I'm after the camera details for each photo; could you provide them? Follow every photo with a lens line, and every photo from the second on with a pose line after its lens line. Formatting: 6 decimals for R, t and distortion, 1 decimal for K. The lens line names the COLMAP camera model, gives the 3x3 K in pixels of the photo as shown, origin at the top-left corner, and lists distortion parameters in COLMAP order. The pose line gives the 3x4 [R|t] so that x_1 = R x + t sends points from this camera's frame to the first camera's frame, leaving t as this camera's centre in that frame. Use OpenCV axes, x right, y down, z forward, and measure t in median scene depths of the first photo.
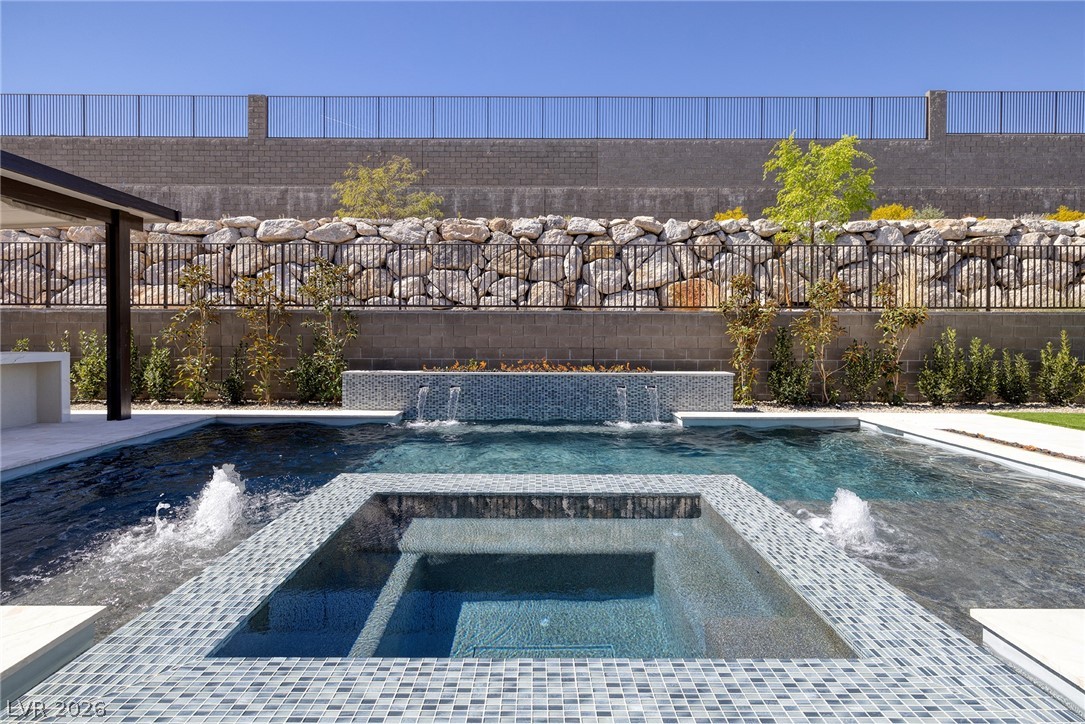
lens RADIAL K [[456.1, 0, 538.0], [0, 456.1, 354.2], [0, 0, 1]] dist [0.000542, 0.000846]
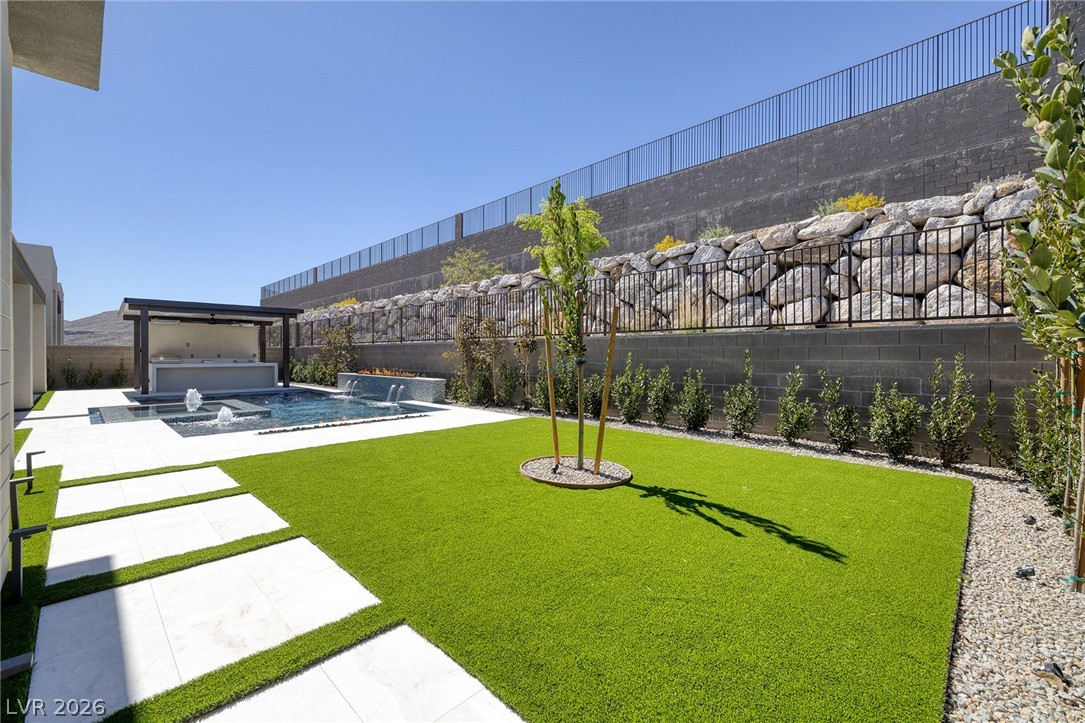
lens RADIAL K [[456.1, 0, 539.2], [0, 456.1, 355.9], [0, 0, 1]] dist [0.000542, 0.000846]
pose [[0.705257, -0.000011, -0.708951, 1.206303], [-0.029482, 0.999135, -0.029343, -0.004946], [0.708338, 0.041596, 0.704647, 0.070049]]
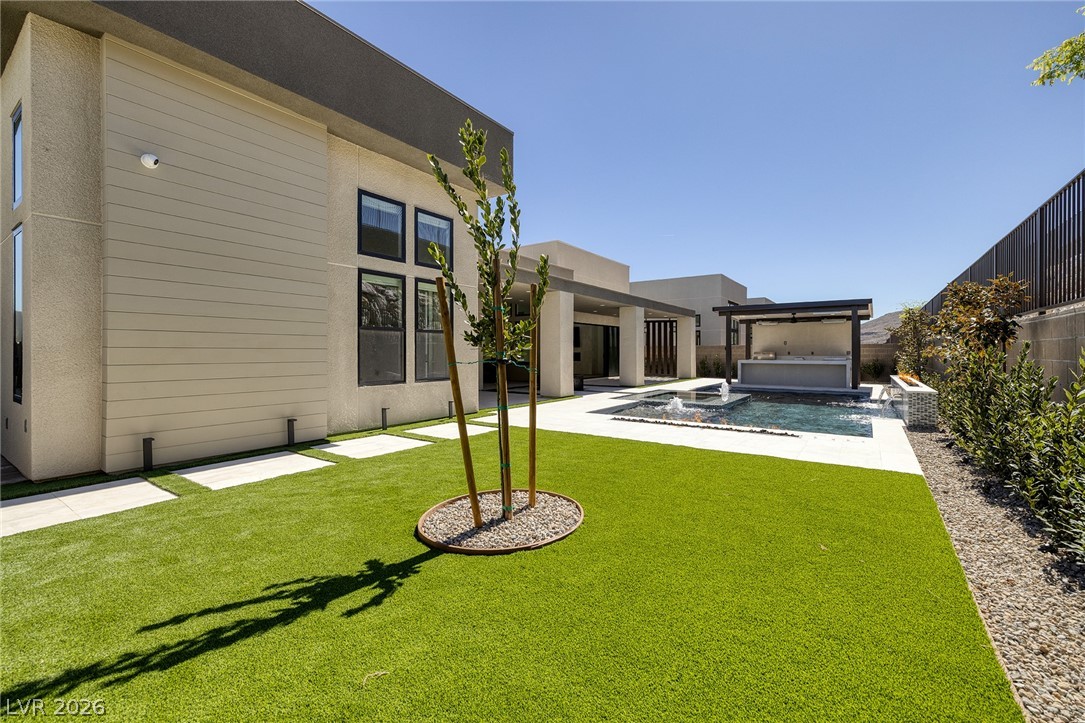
lens RADIAL K [[456.1, 0, 543.6], [0, 456.1, 353.8], [0, 0, 1]] dist [0.000542, 0.000846]
pose [[-0.573937, 0.000427, -0.818899, 1.153484], [-0.038089, 0.998904, 0.027216, -0.026083], [0.818013, 0.046811, -0.573292, 0.587963]]
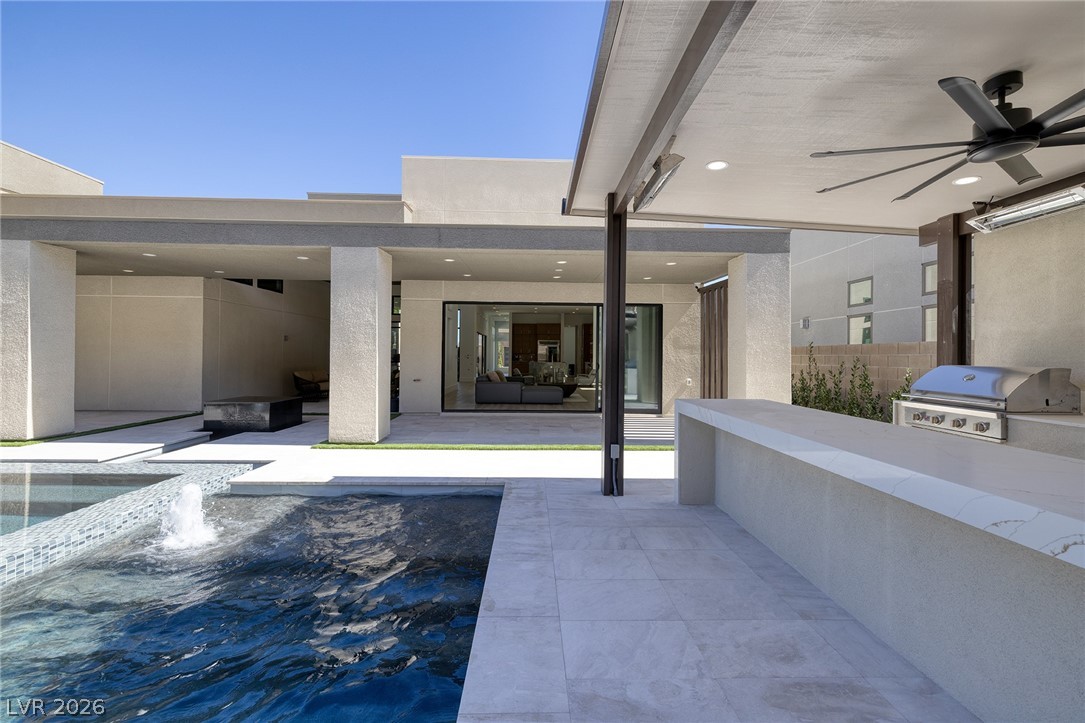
lens RADIAL K [[456.1, 0, 539.7], [0, 456.1, 350.3], [0, 0, 1]] dist [0.000542, 0.000846]
pose [[-0.999377, -0.015800, -0.031556, -0.448983], [-0.016534, 0.999595, 0.023145, -0.032125], [0.031177, 0.023652, -0.999234, 0.595766]]
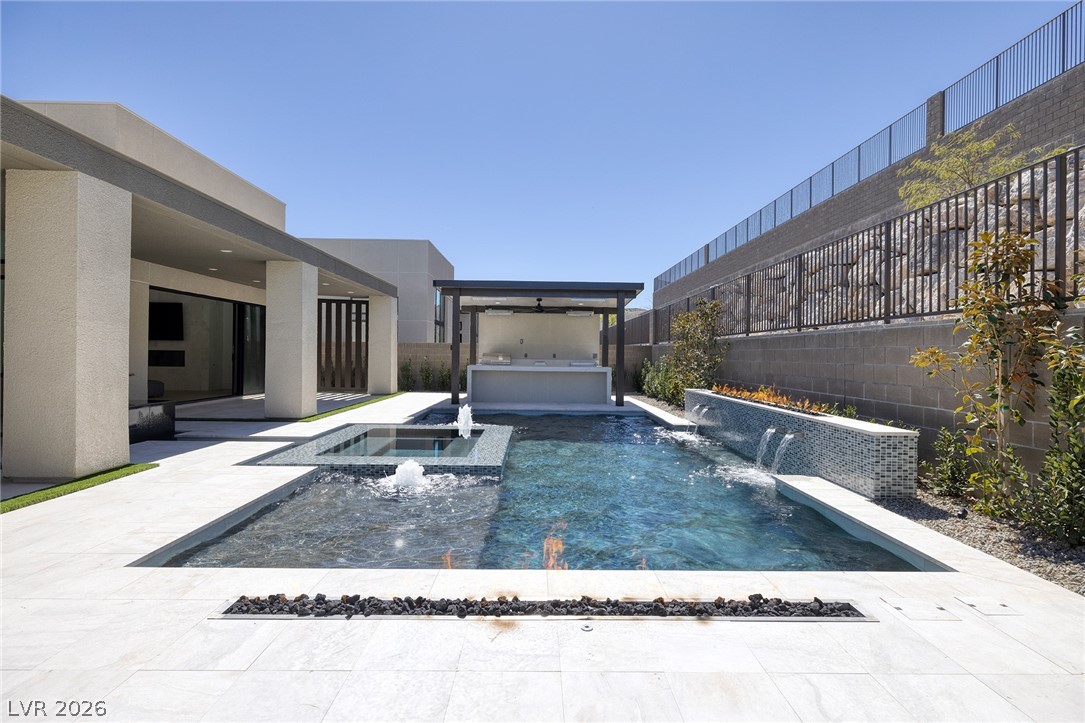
lens RADIAL K [[558.3, 0, 549.4], [0, 558.3, 355.0], [0, 0, 1]] dist [0.001587, -0.001099]
pose [[0.024001, -0.001716, -0.999710, 0.709817], [-0.057285, 0.998353, -0.003089, -0.017359], [0.998069, 0.057342, 0.023863, 0.375862]]
